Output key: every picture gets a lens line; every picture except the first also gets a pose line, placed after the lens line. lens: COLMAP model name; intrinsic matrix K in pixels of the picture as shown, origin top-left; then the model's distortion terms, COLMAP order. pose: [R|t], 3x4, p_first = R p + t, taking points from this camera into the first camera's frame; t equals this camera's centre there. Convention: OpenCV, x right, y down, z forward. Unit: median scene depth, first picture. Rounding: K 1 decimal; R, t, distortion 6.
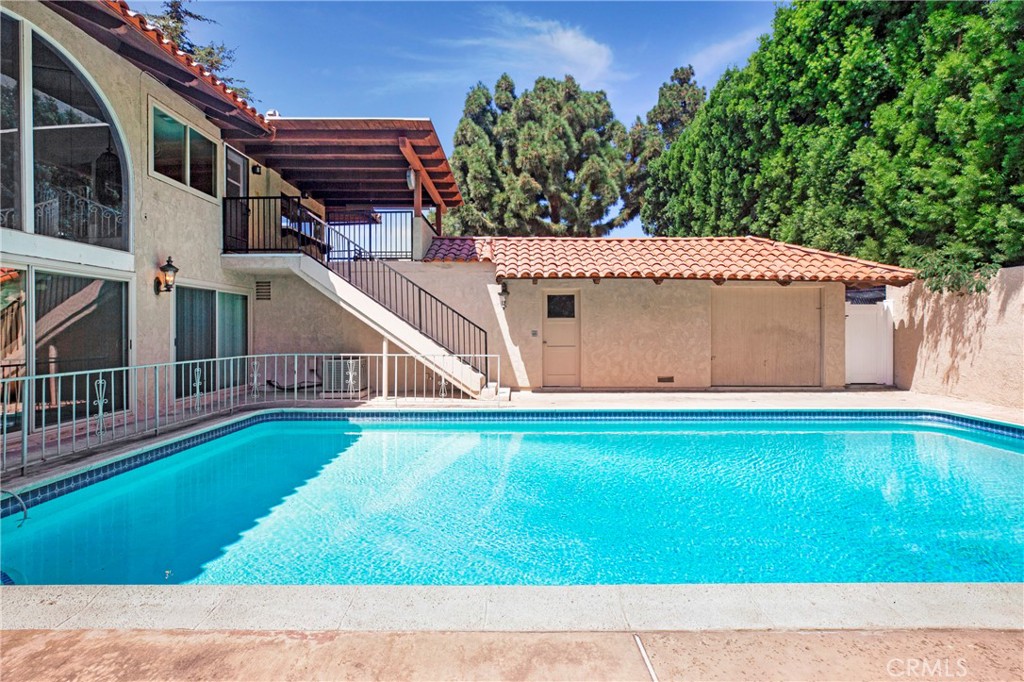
lens RADIAL K [[490.0, 0, 515.9], [0, 490.0, 317.0], [0, 0, 1]] dist [-0.014367, -0.000523]
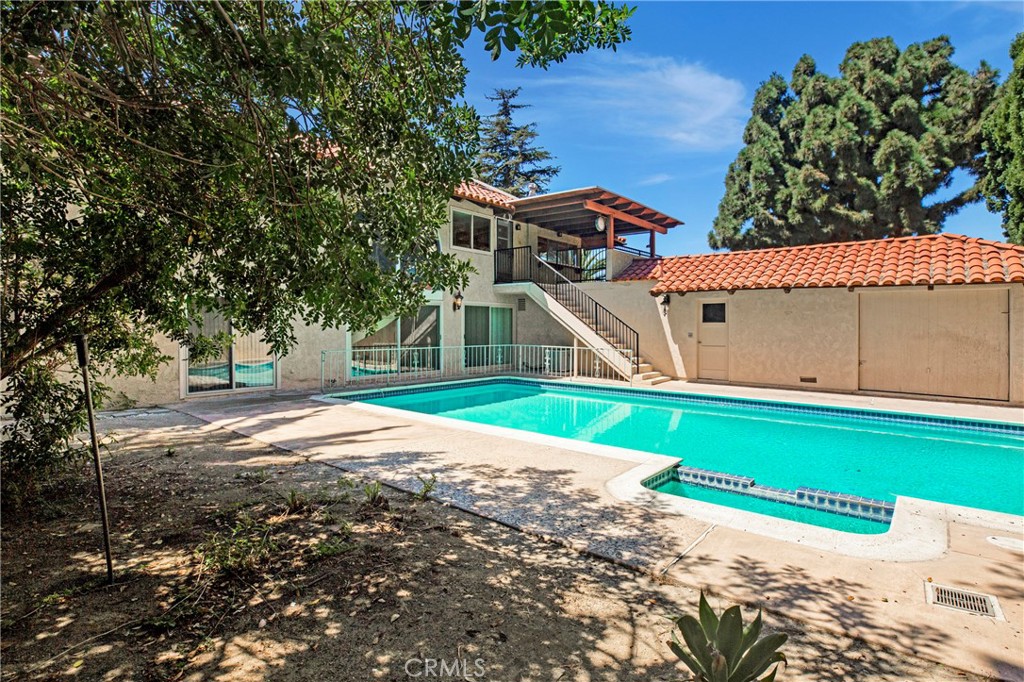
lens RADIAL K [[490.0, 0, 515.9], [0, 490.0, 317.0], [0, 0, 1]] dist [-0.014367, -0.000523]
pose [[0.777856, -0.005473, -0.628418, 0.473344], [0.007599, 0.999971, 0.000696, -0.016824], [0.628396, -0.005316, 0.777875, -0.242568]]
